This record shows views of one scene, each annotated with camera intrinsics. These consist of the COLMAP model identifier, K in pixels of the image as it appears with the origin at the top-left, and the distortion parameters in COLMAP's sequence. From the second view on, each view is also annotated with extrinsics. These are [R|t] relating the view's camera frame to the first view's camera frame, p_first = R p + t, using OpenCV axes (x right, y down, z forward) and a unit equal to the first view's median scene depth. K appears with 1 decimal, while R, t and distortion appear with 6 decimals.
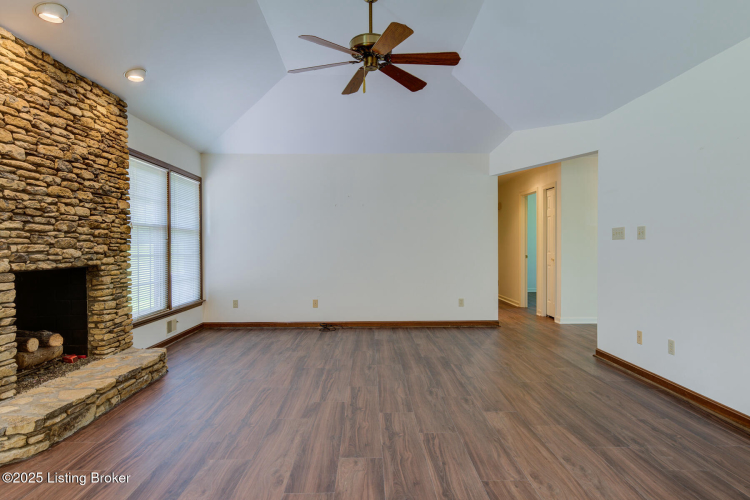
lens RADIAL K [[452.4, 0, 375.0], [0, 452.4, 250.0], [0, 0, 1]] dist [0.001205, 0.000062]
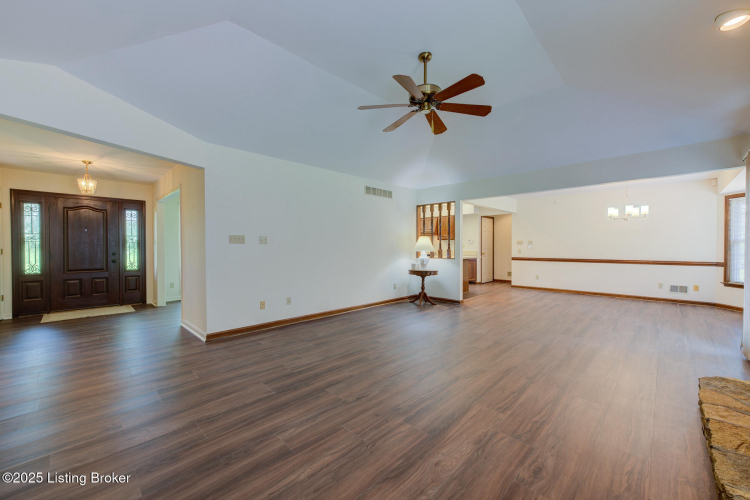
lens RADIAL K [[296.1, 0, 375.0], [0, 296.1, 250.0], [0, 0, 1]] dist [-0.000282, 0.000086]
pose [[-0.705847, -0.003622, 0.708355, -0.575154], [0.011729, 0.999790, 0.016799, -0.019956], [-0.708267, 0.020166, -0.705656, 1.913094]]
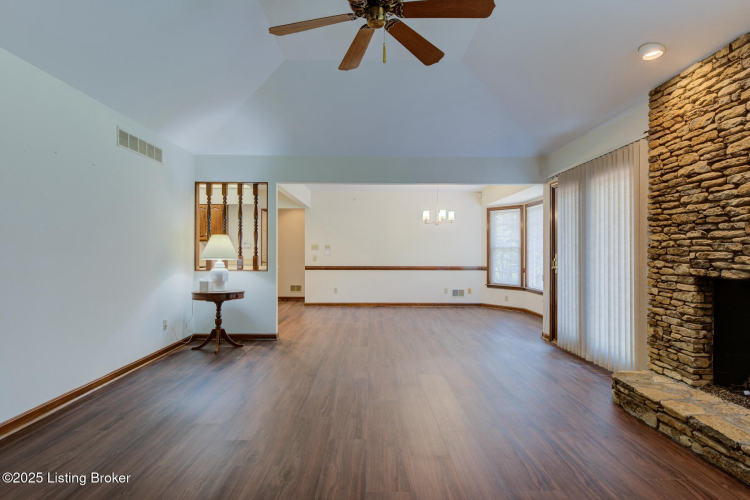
lens RADIAL K [[398.7, 0, 375.0], [0, 398.7, 250.0], [0, 0, 1]] dist [0.000512, 0.000170]
pose [[-0.999994, 0.001260, -0.003181, -0.004521], [0.001239, 0.999978, 0.006591, -0.022729], [0.003189, 0.006587, -0.999973, 1.875190]]
